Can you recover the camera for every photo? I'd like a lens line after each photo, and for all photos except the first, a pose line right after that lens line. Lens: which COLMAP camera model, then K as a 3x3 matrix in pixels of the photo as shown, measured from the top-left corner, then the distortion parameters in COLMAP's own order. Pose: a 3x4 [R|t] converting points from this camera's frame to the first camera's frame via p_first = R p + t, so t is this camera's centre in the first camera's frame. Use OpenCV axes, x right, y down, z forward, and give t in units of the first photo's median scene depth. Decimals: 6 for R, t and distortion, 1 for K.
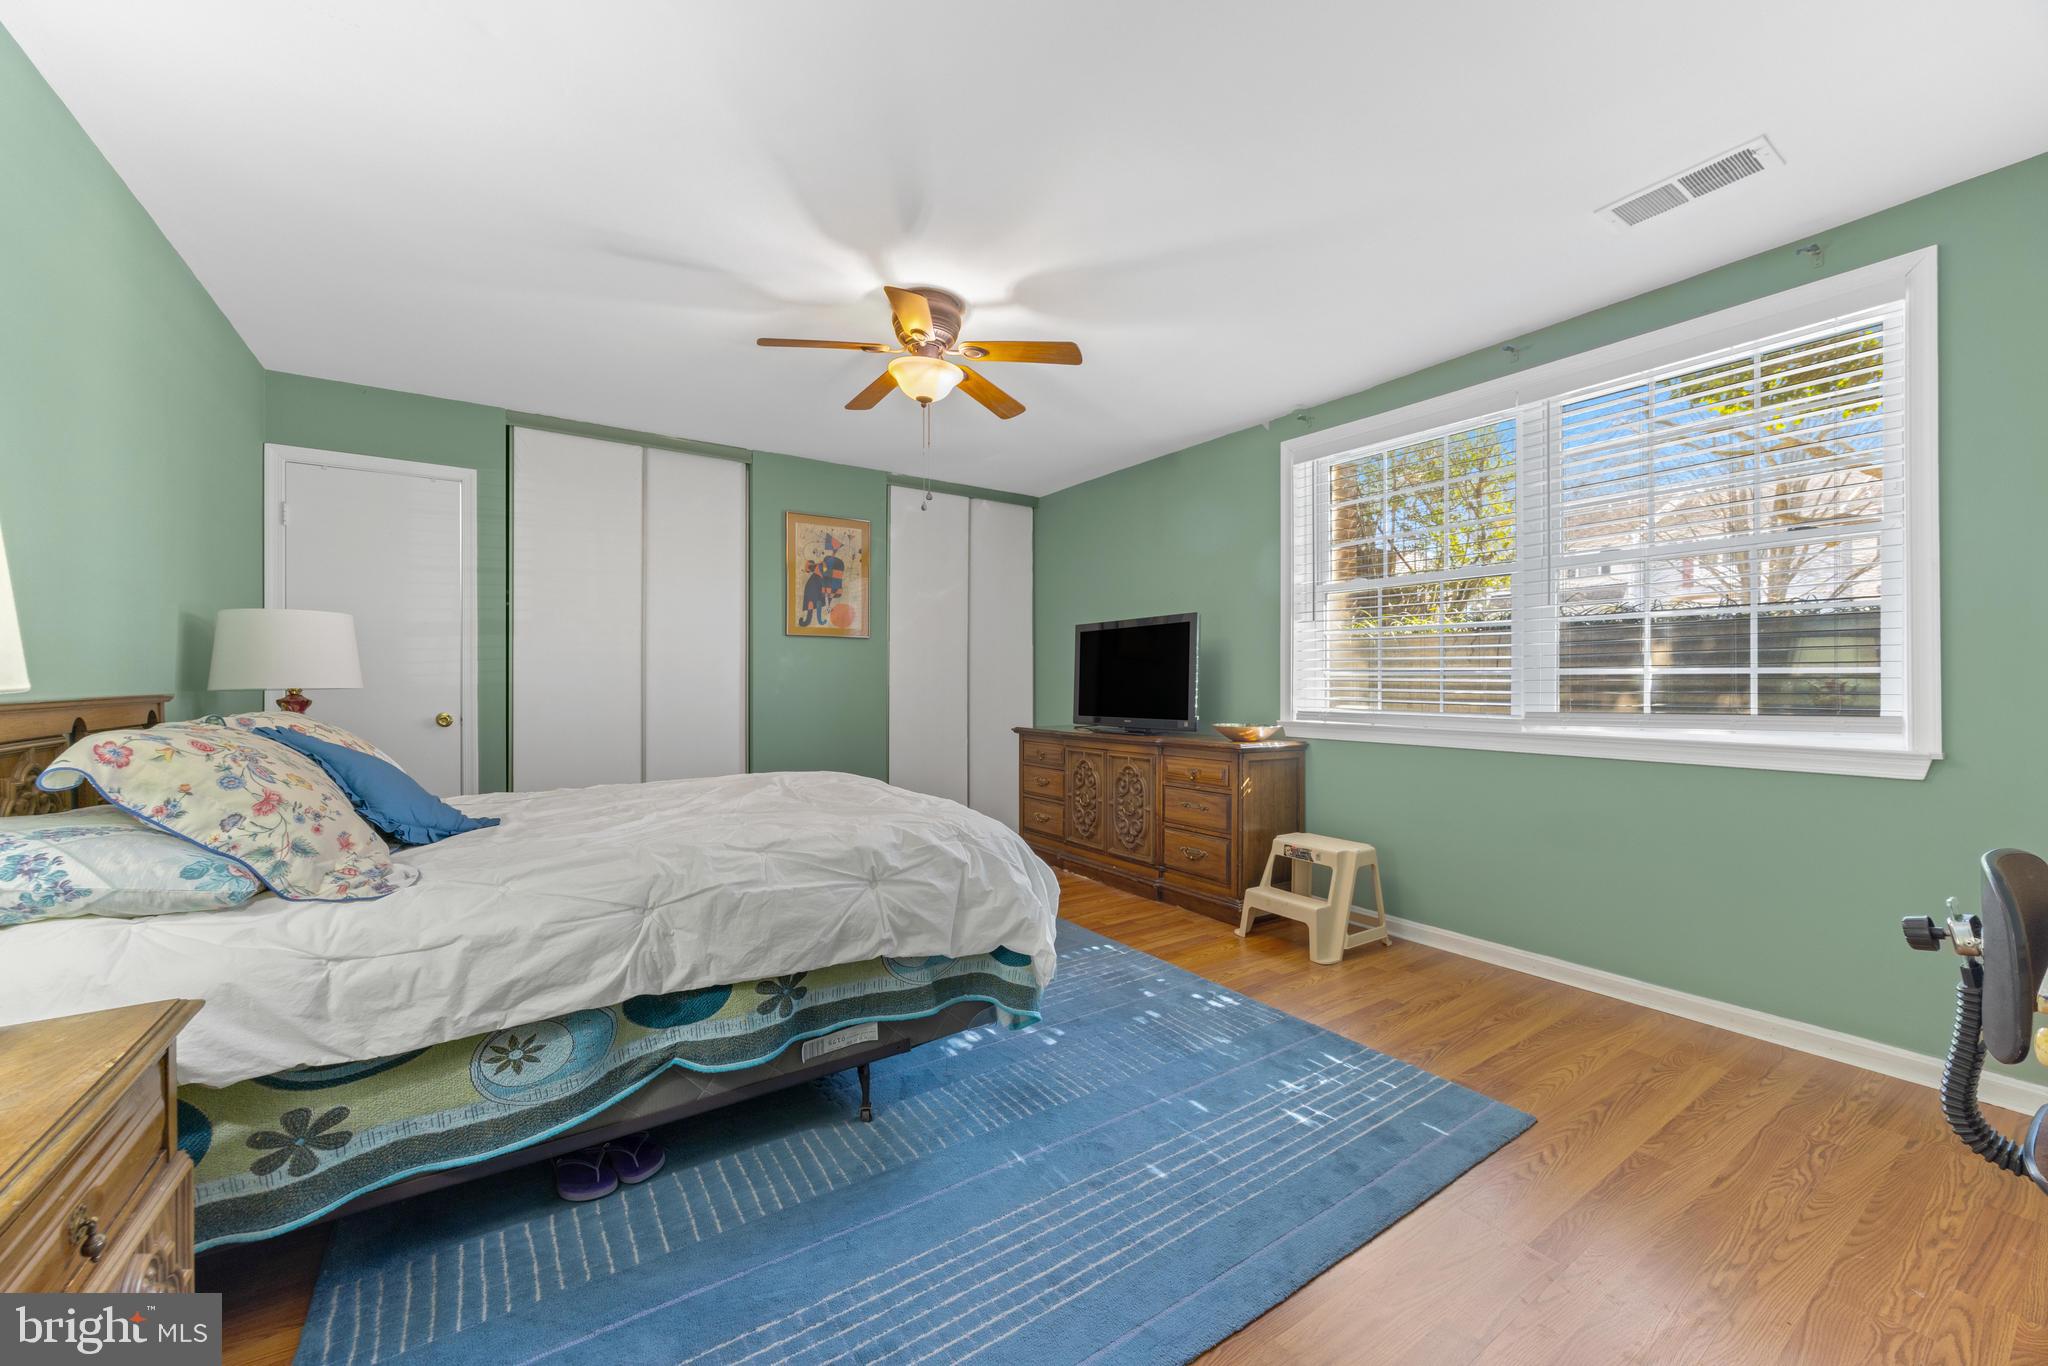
lens RADIAL K [[783.9, 0, 1022.2], [0, 783.9, 682.3], [0, 0, 1]] dist [-0.002285, -0.000058]
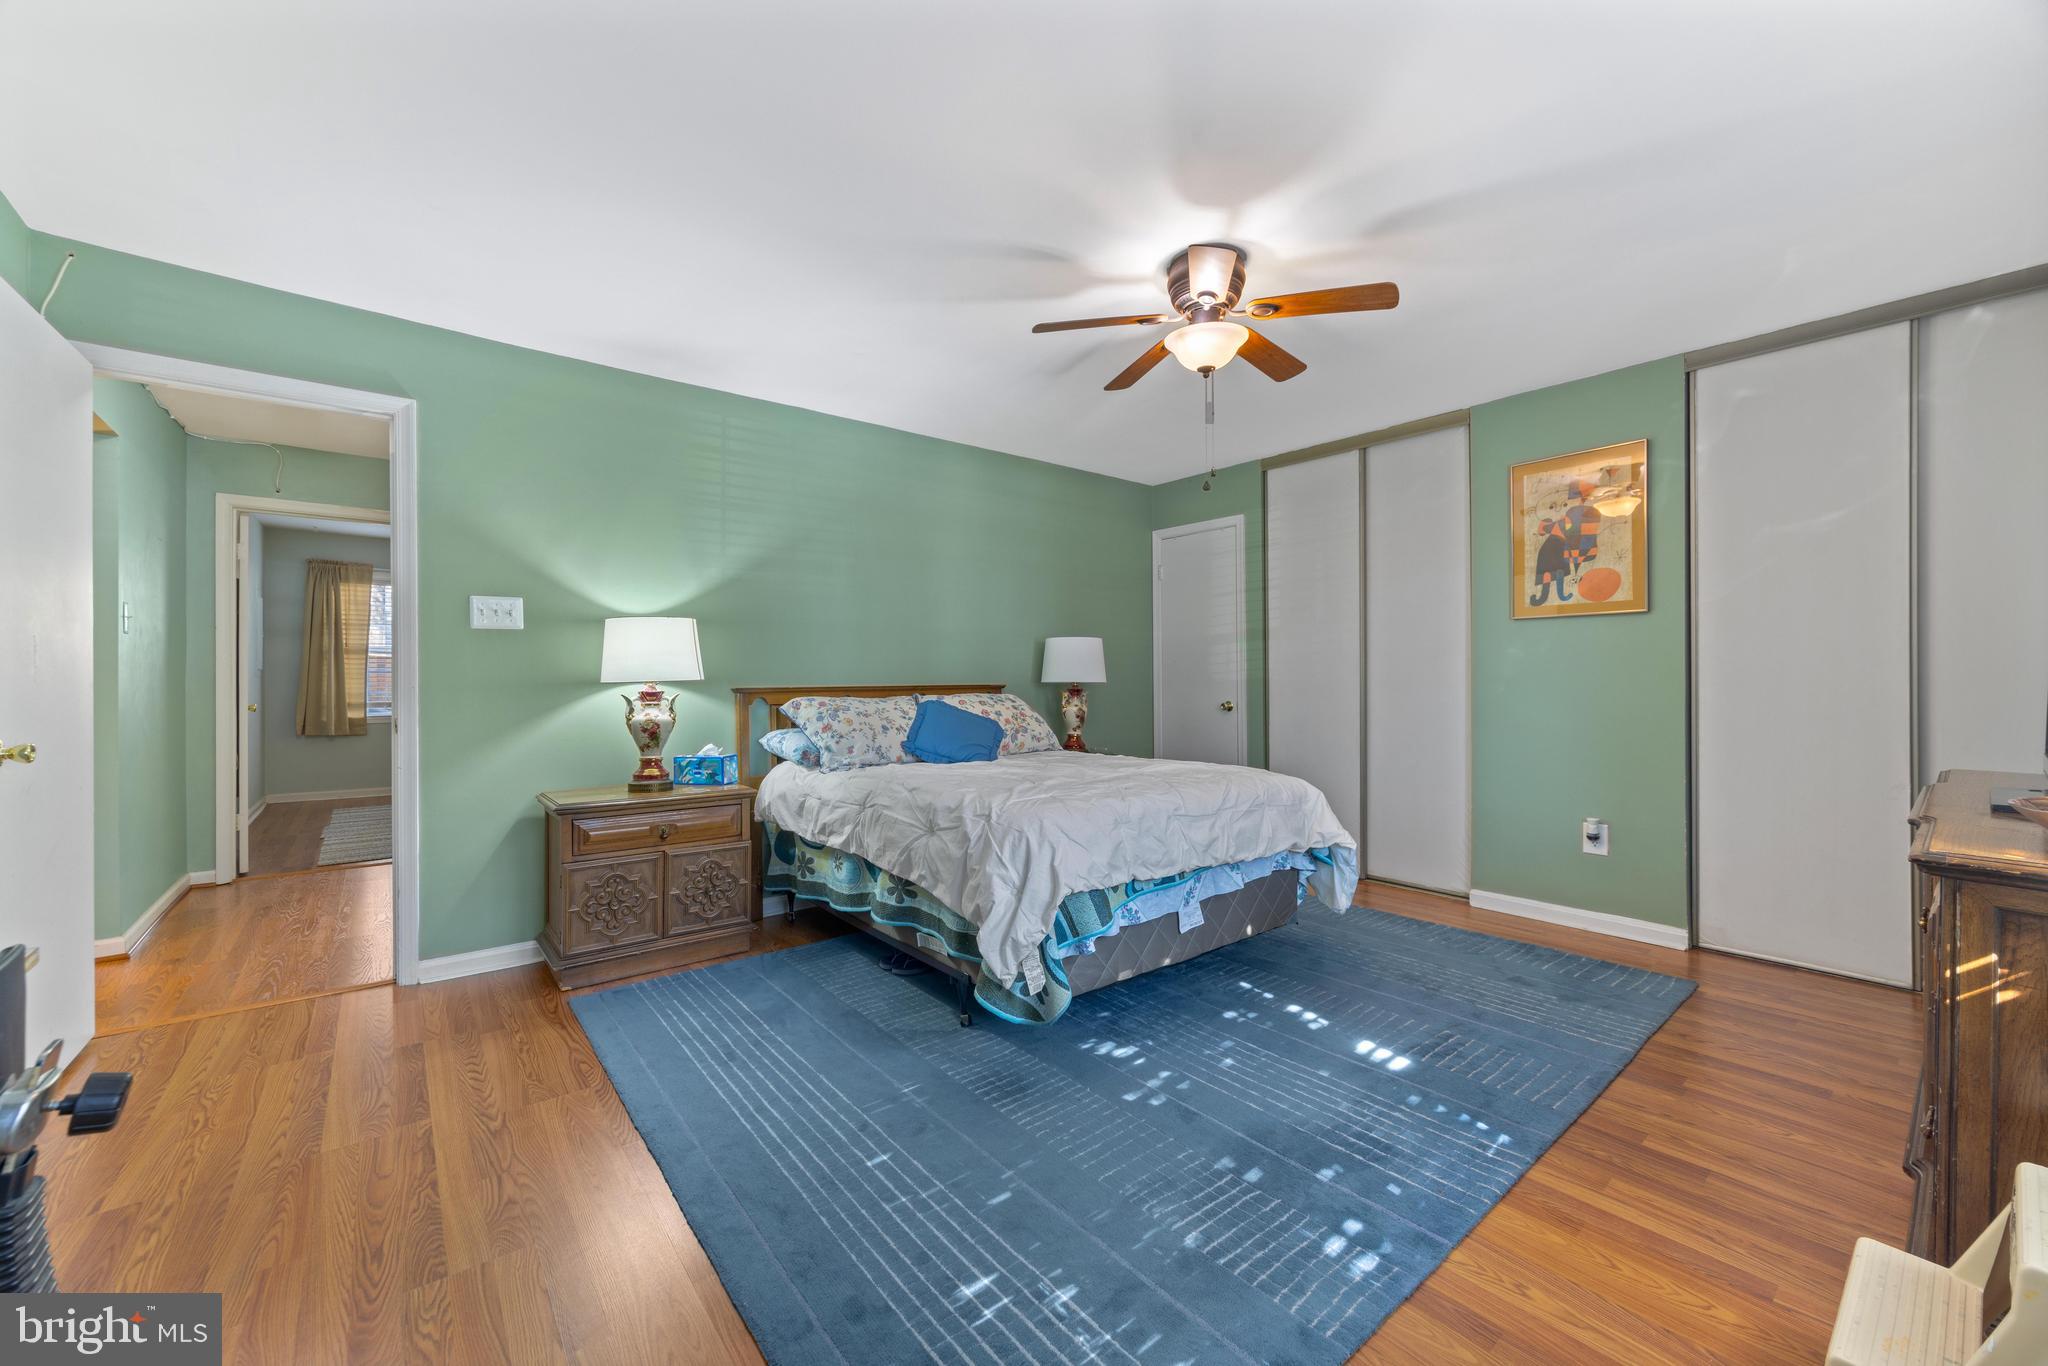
lens RADIAL K [[783.9, 0, 1018.7], [0, 783.9, 679.2], [0, 0, 1]] dist [-0.002285, -0.000058]
pose [[0.081883, 0.000546, -0.996642, 0.795745], [0.002163, 0.999997, 0.000726, -0.000043], [0.996640, -0.002215, 0.081881, 0.732612]]
